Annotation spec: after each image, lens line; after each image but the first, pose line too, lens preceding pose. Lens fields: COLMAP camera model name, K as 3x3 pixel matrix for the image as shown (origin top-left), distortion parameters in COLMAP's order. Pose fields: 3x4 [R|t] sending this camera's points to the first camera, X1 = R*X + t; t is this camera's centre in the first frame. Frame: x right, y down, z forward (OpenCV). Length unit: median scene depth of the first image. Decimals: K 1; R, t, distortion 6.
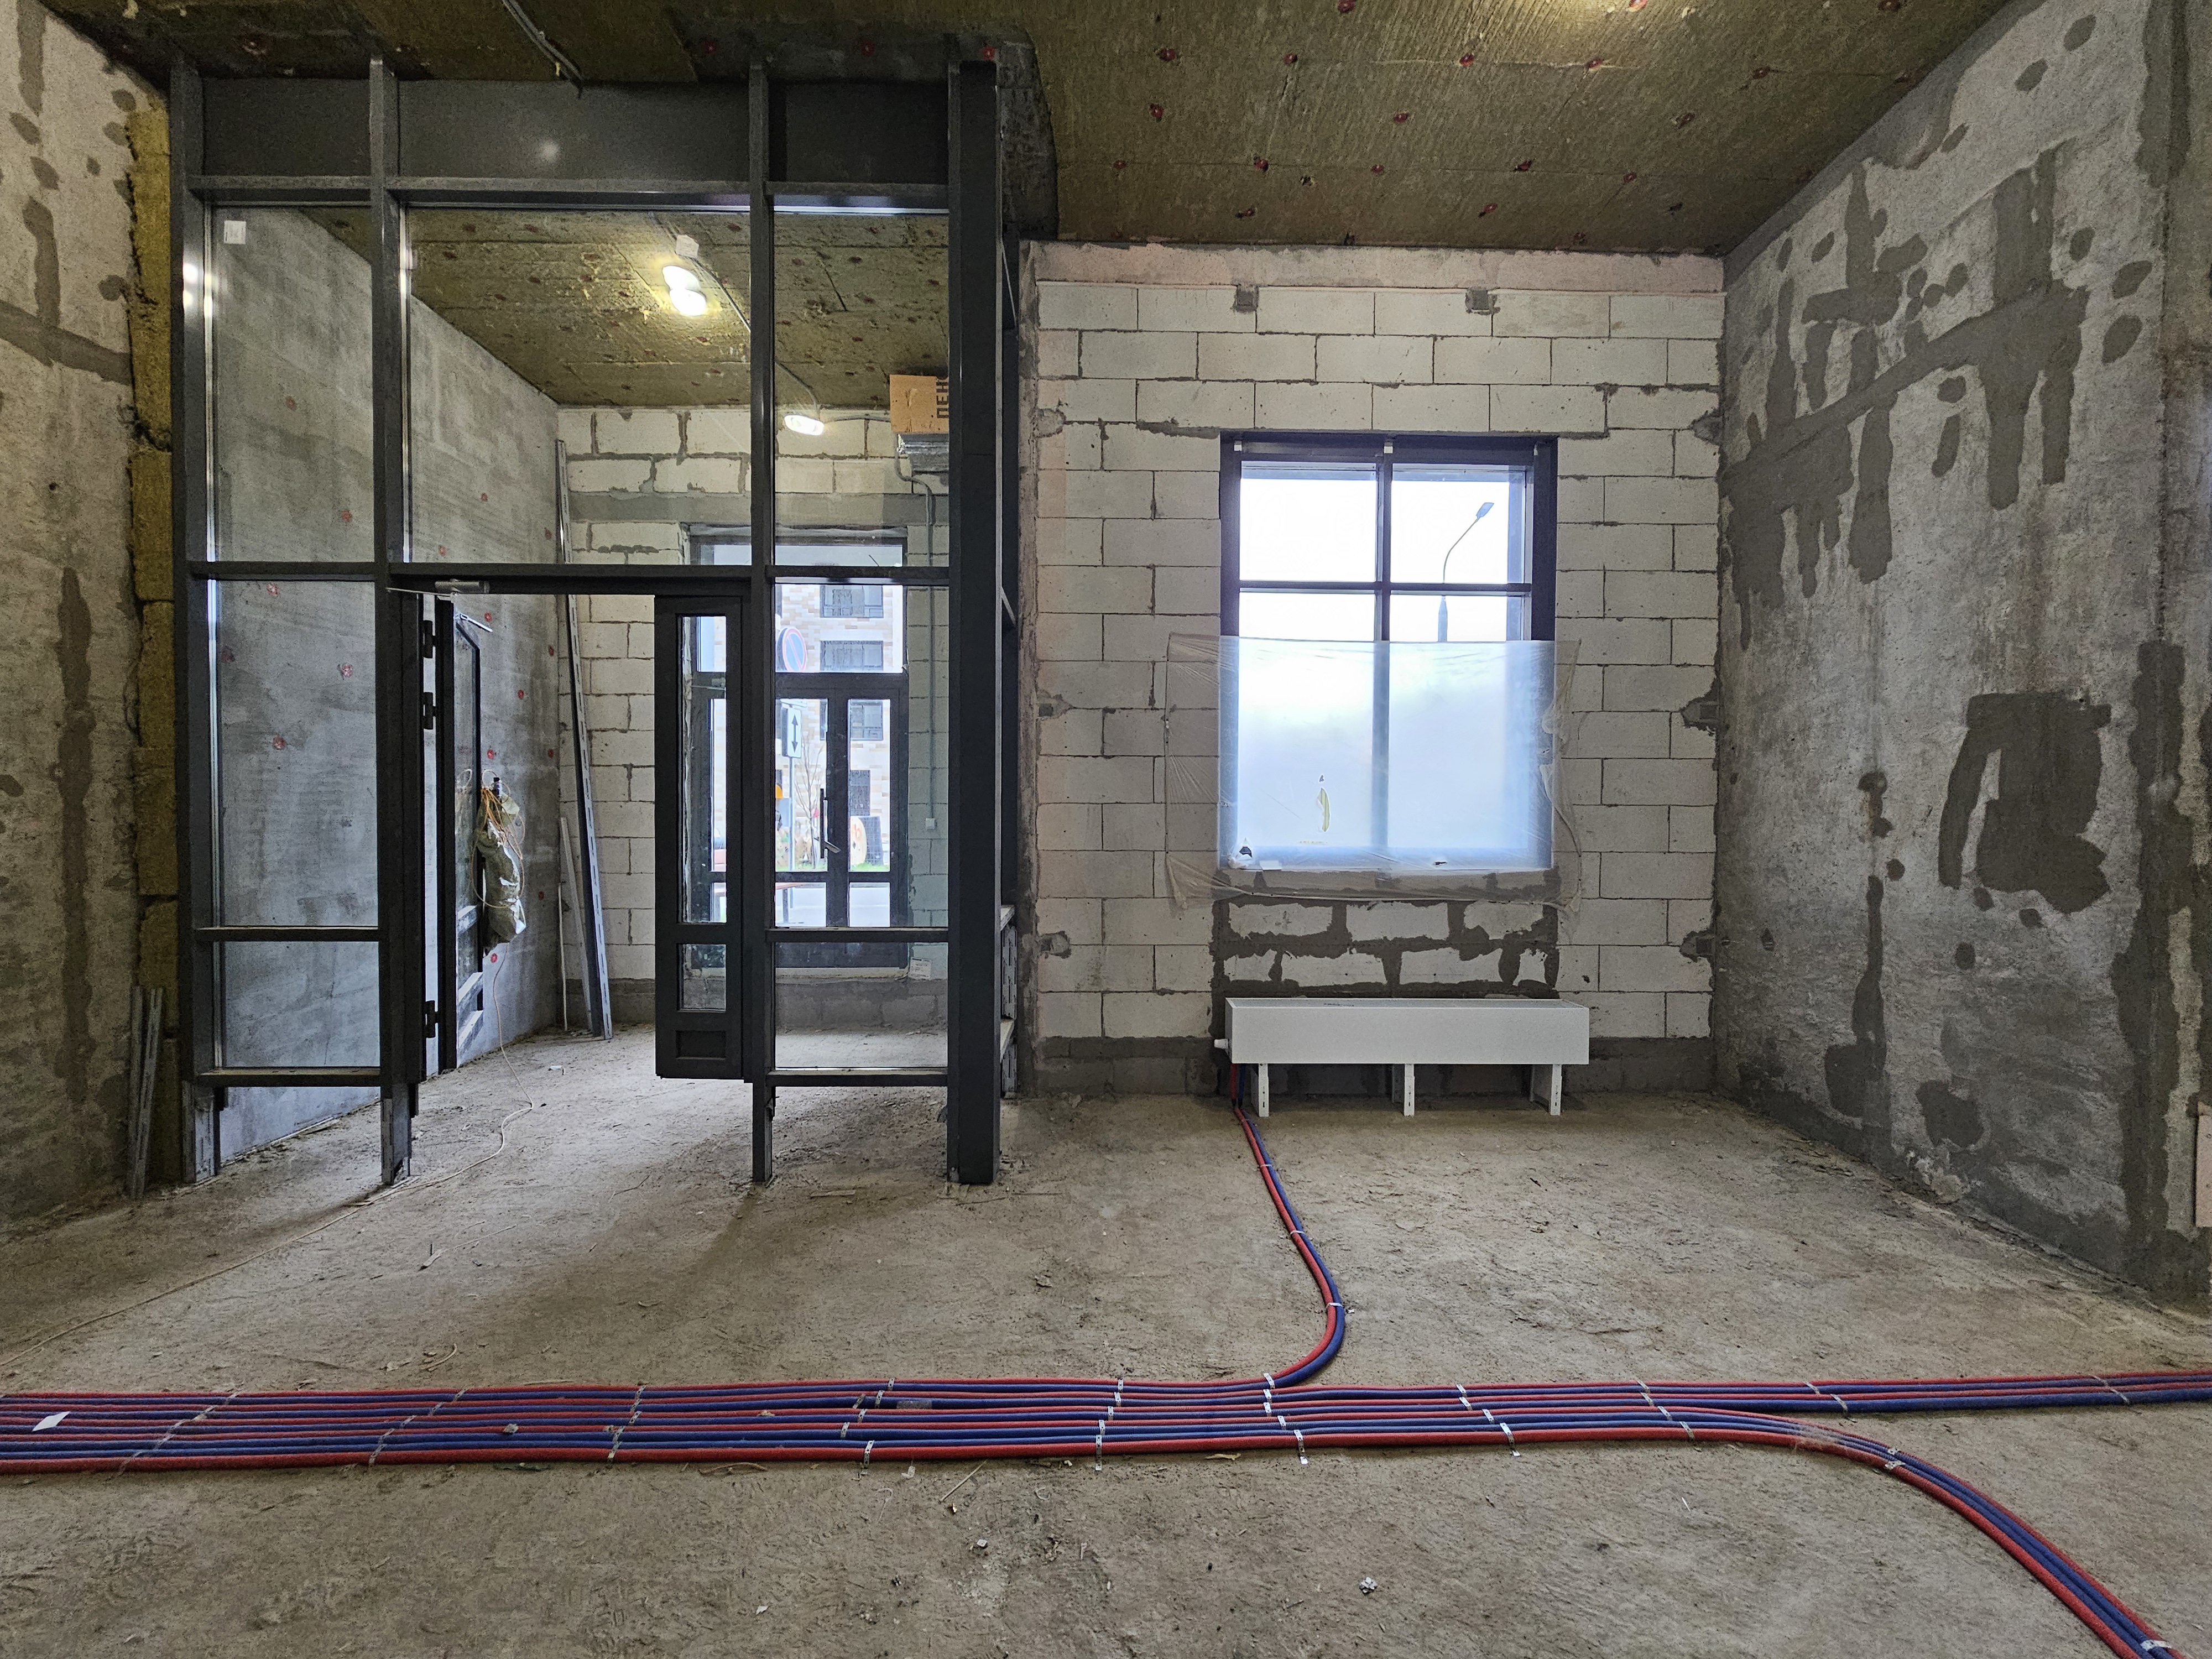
lens RADIAL K [[901.9, 0, 1117.0], [0, 901.9, 826.5], [0, 0, 1]] dist [0.002750, -0.001976]
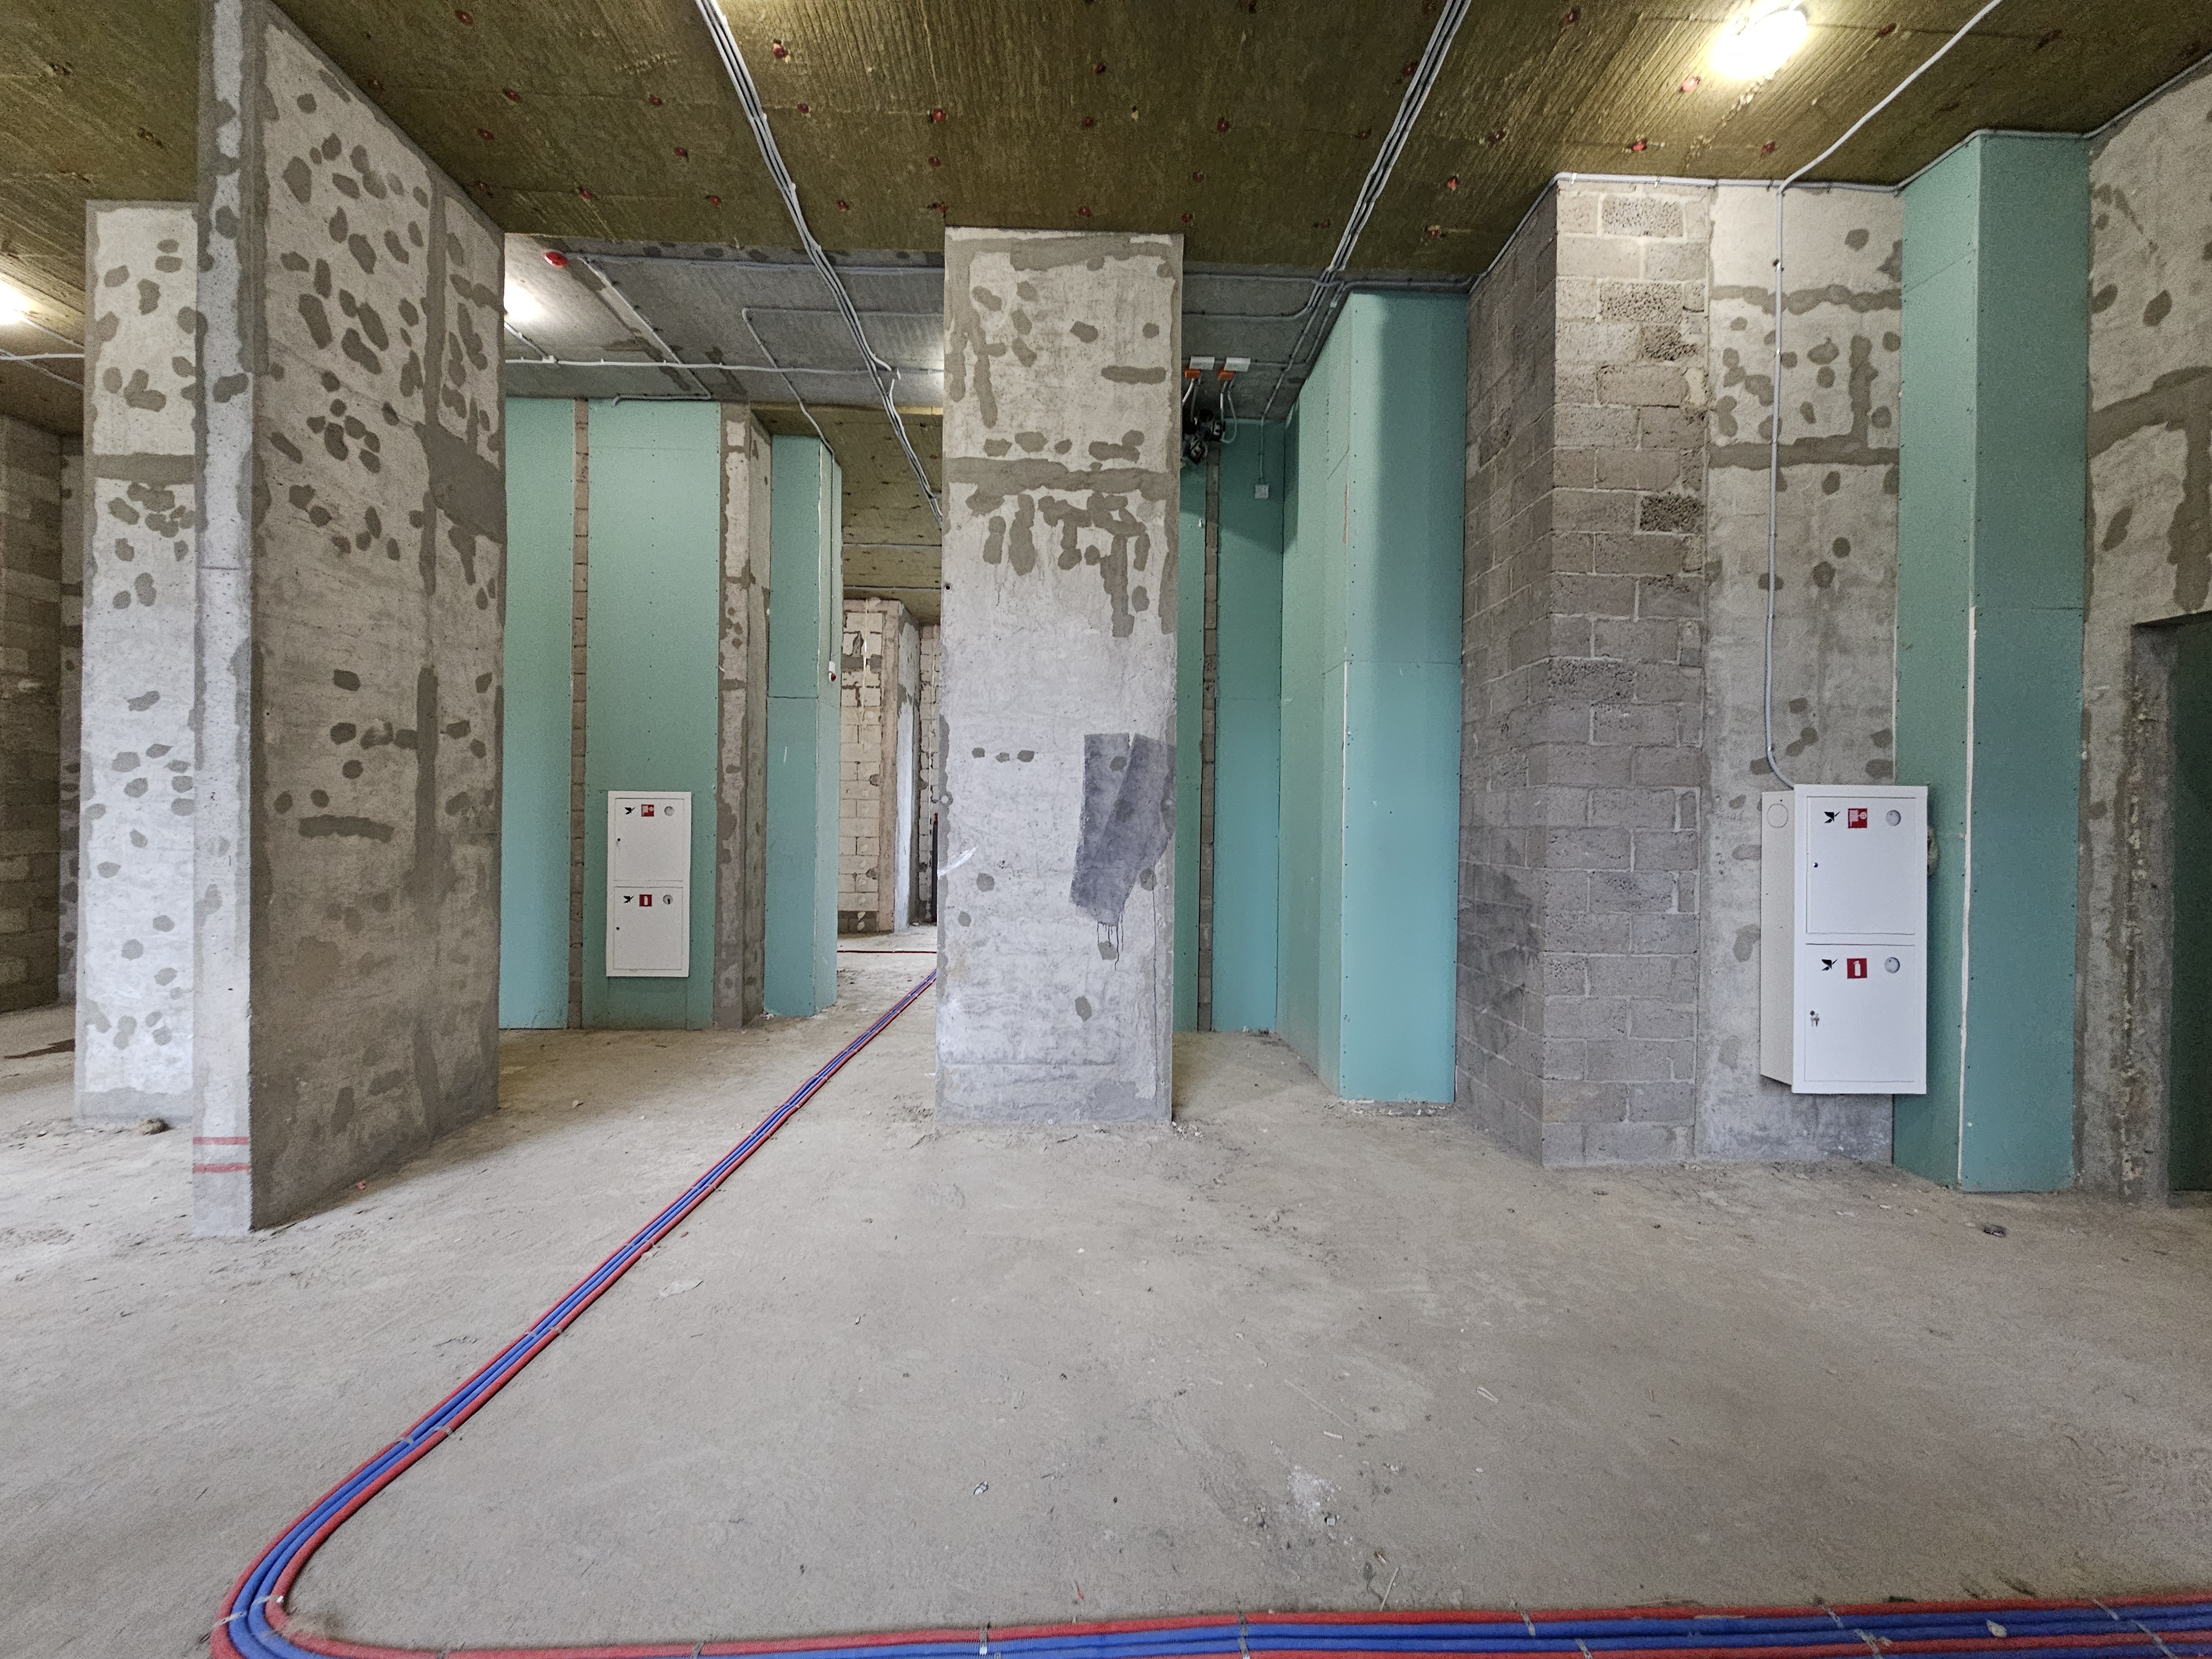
lens RADIAL K [[901.9, 0, 1115.2], [0, 901.9, 827.1], [0, 0, 1]] dist [0.002750, -0.001976]
pose [[-0.999624, -0.017251, -0.021307, 0.054992], [-0.017709, 0.999613, 0.021465, -0.012625], [0.020928, 0.021834, -0.999543, 0.820666]]
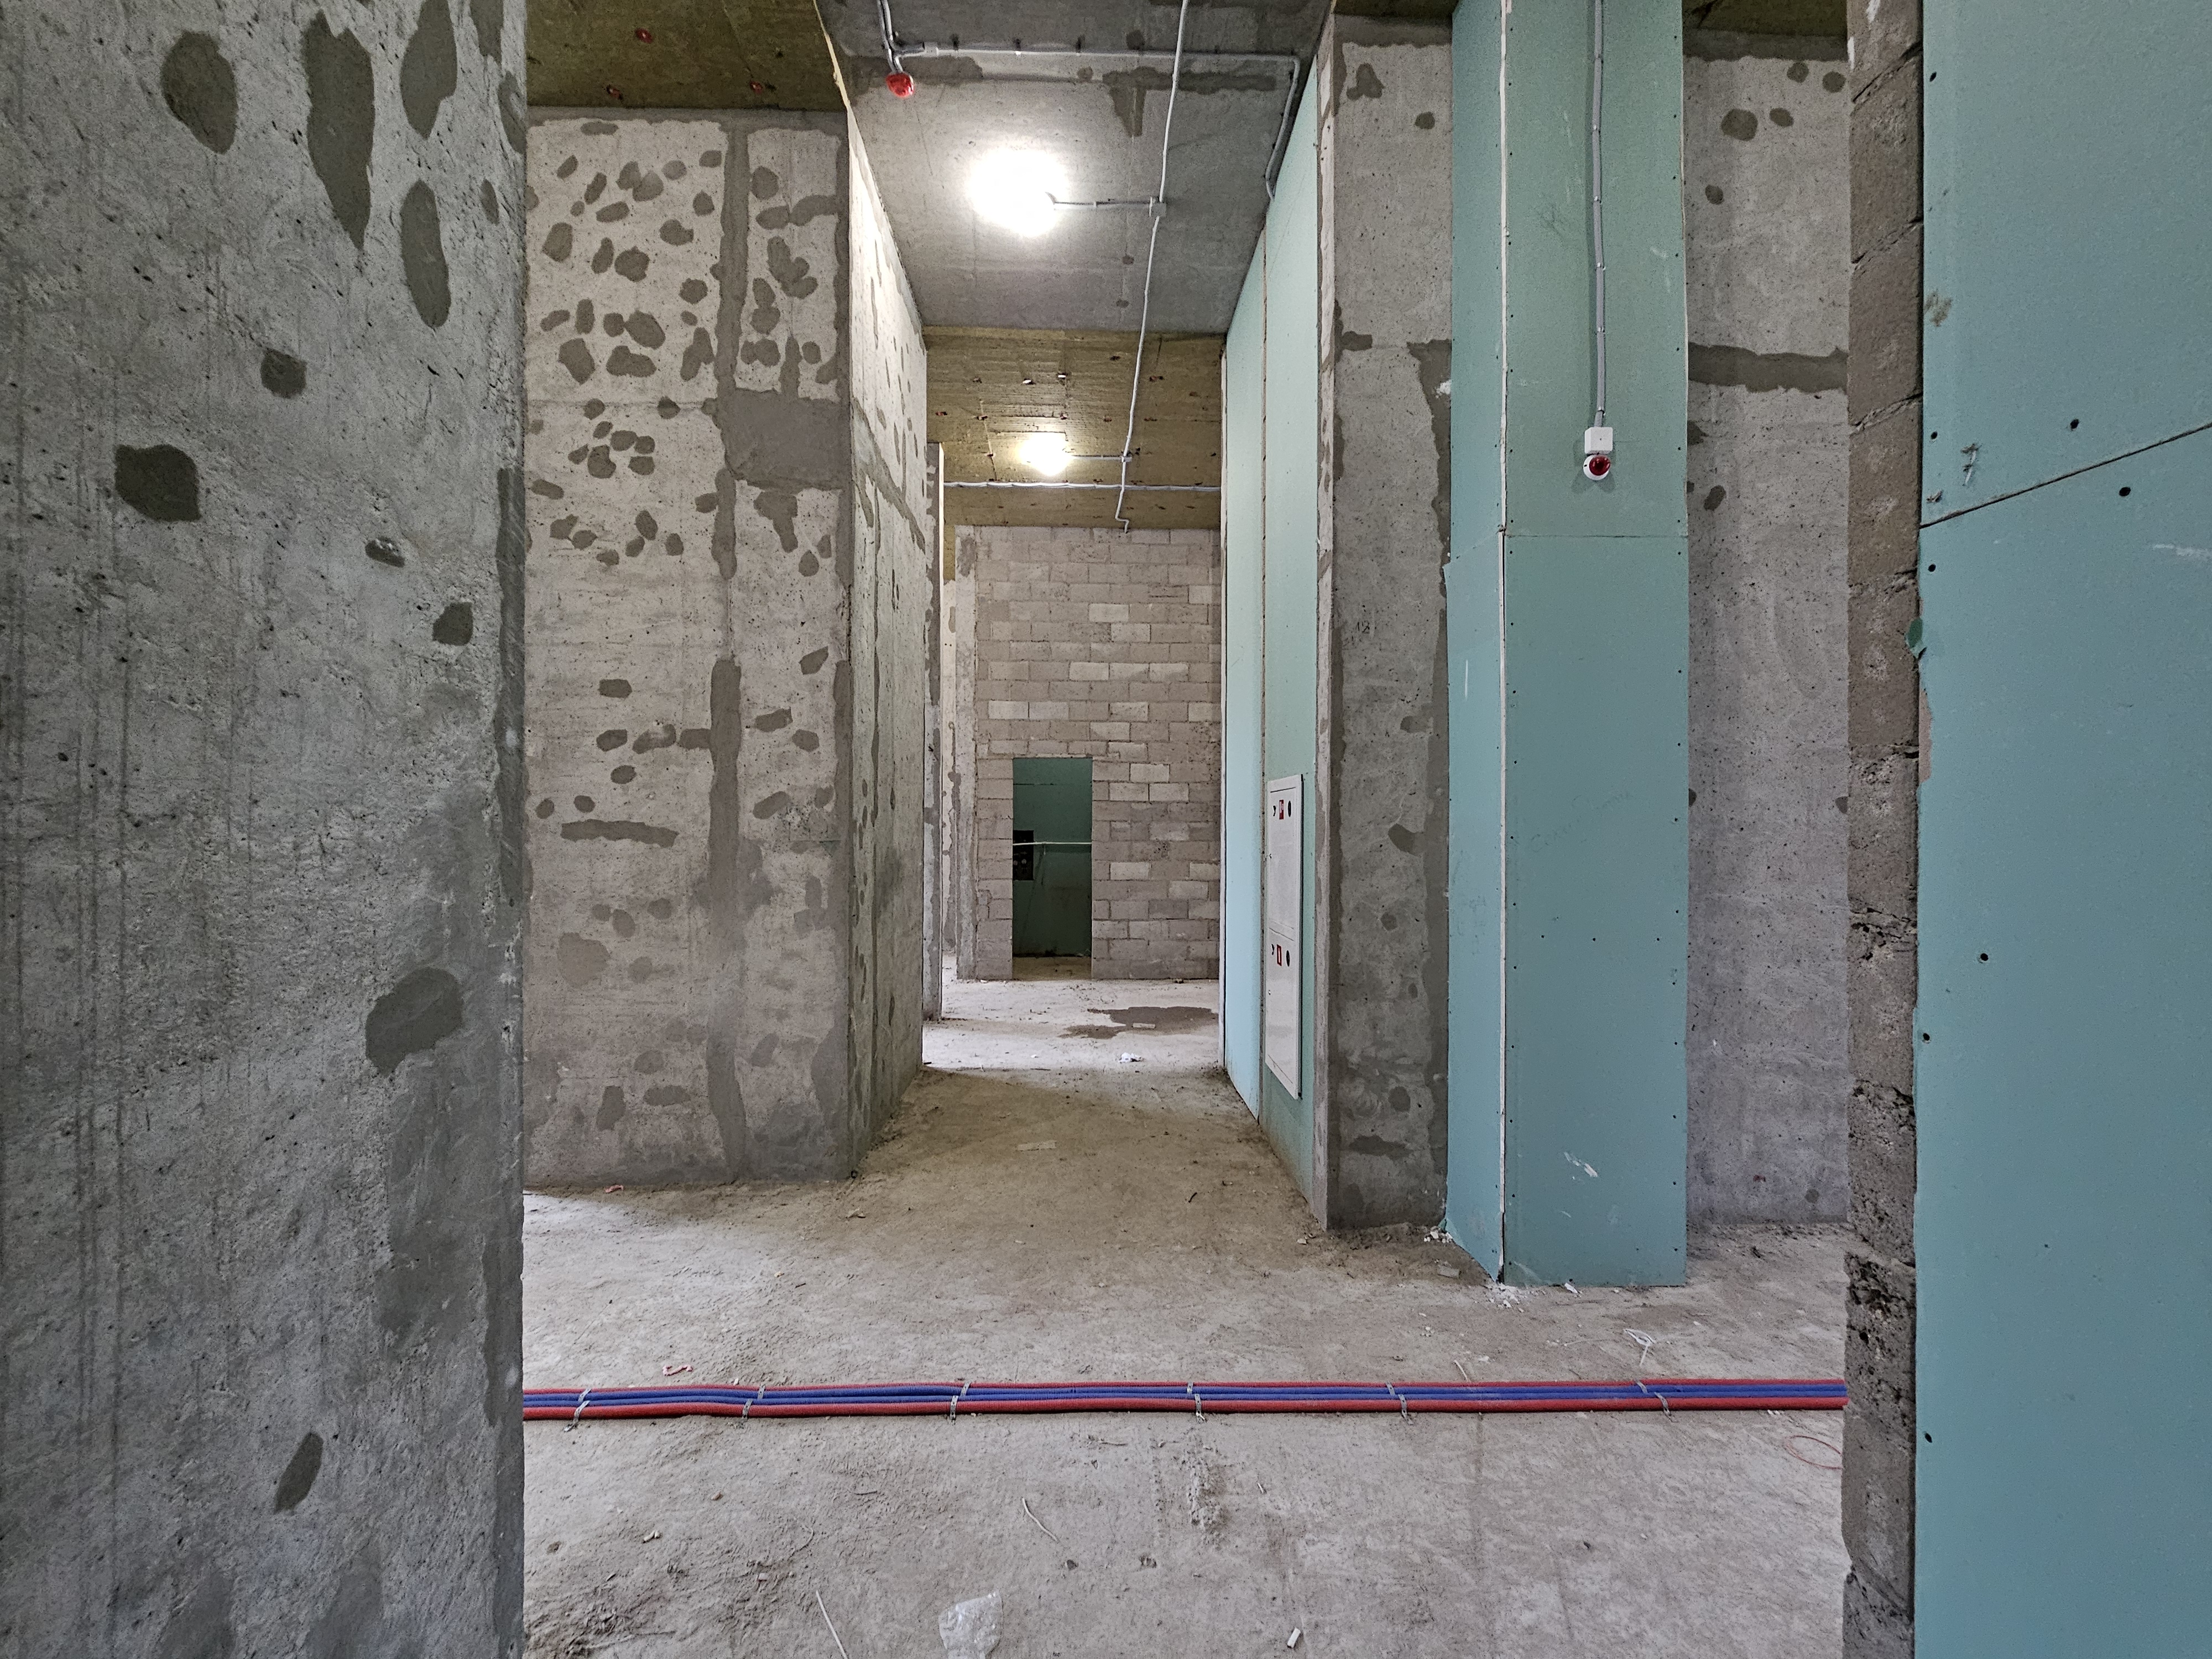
lens RADIAL K [[901.9, 0, 1101.5], [0, 901.9, 826.8], [0, 0, 1]] dist [0.002750, -0.001976]
pose [[-0.022994, -0.001970, 0.999734, -0.106364], [0.014951, 0.999886, 0.002315, 0.016450], [-0.999624, 0.015001, -0.022962, -0.383717]]
